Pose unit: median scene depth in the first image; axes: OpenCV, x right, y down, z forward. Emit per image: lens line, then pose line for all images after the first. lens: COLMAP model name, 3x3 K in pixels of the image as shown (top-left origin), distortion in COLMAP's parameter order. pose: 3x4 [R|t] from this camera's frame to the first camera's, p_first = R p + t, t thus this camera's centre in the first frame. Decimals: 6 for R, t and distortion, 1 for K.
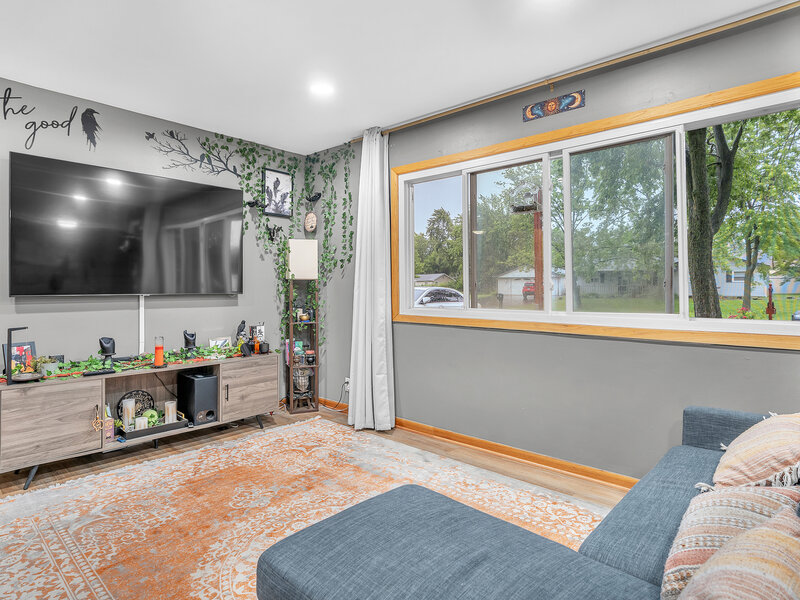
lens RADIAL K [[460.5, 0, 403.9], [0, 460.5, 283.8], [0, 0, 1]] dist [0.014852, 0.000015]
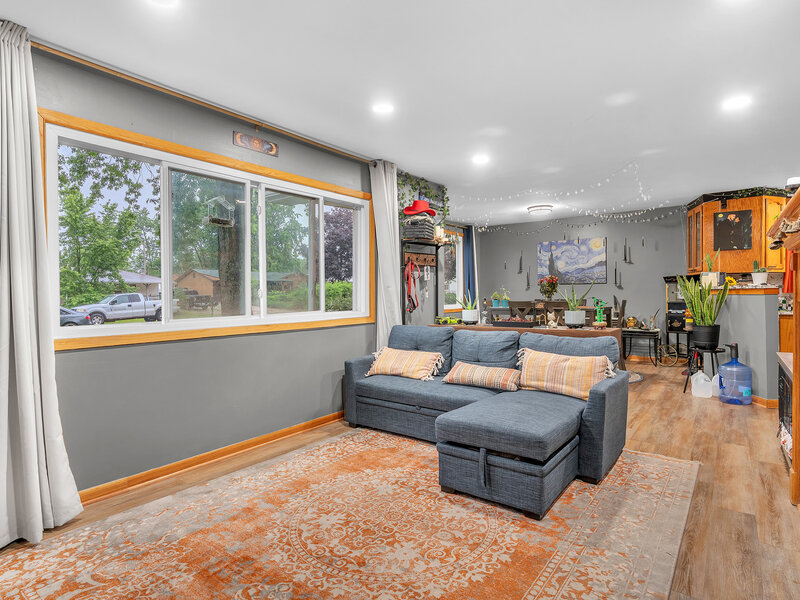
lens RADIAL K [[431.5, 0, 401.0], [0, 431.5, 297.3], [0, 0, 1]] dist [-0.008265, 0.003397]
pose [[-0.068819, -0.007176, 0.997603, -0.589311], [0.007850, 0.999939, 0.007734, 0.005226], [-0.997598, 0.008363, -0.068758, 0.505808]]
